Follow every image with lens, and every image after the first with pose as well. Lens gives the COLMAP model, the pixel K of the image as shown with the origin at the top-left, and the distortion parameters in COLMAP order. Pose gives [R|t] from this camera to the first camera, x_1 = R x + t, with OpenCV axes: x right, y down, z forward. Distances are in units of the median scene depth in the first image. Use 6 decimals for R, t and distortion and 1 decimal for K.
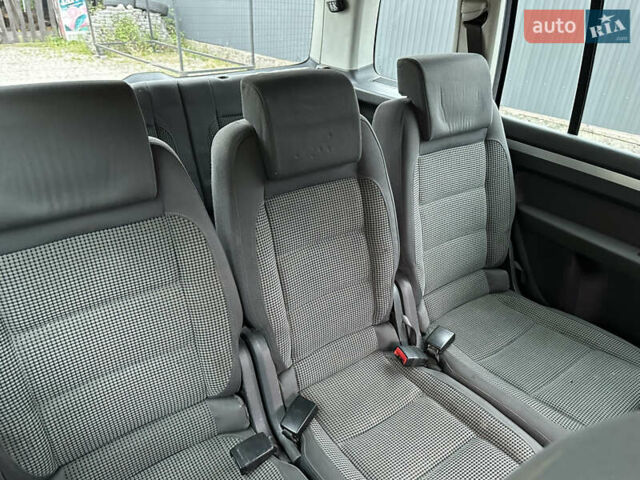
lens RADIAL K [[461.2, 0, 324.2], [0, 461.2, 242.3], [0, 0, 1]] dist [0.027010, -0.028455]
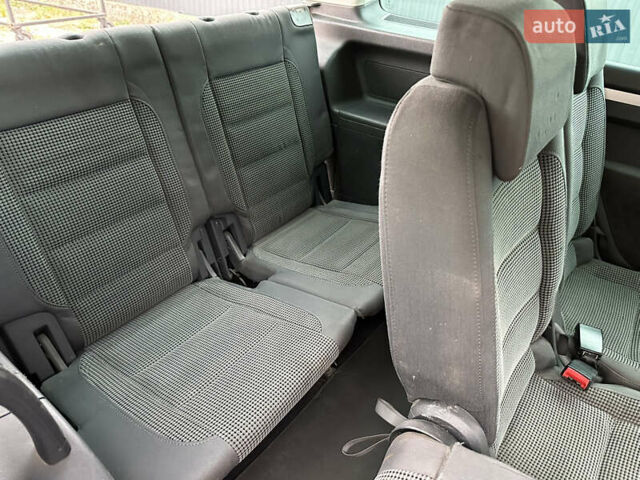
lens RADIAL K [[461.2, 0, 324.2], [0, 461.2, 242.3], [0, 0, 1]] dist [0.027010, -0.028455]
pose [[0.953097, -0.155752, 0.259514, -0.307787], [0.129864, 0.984935, 0.114184, -0.093388], [-0.273389, -0.075126, 0.958965, 0.285677]]
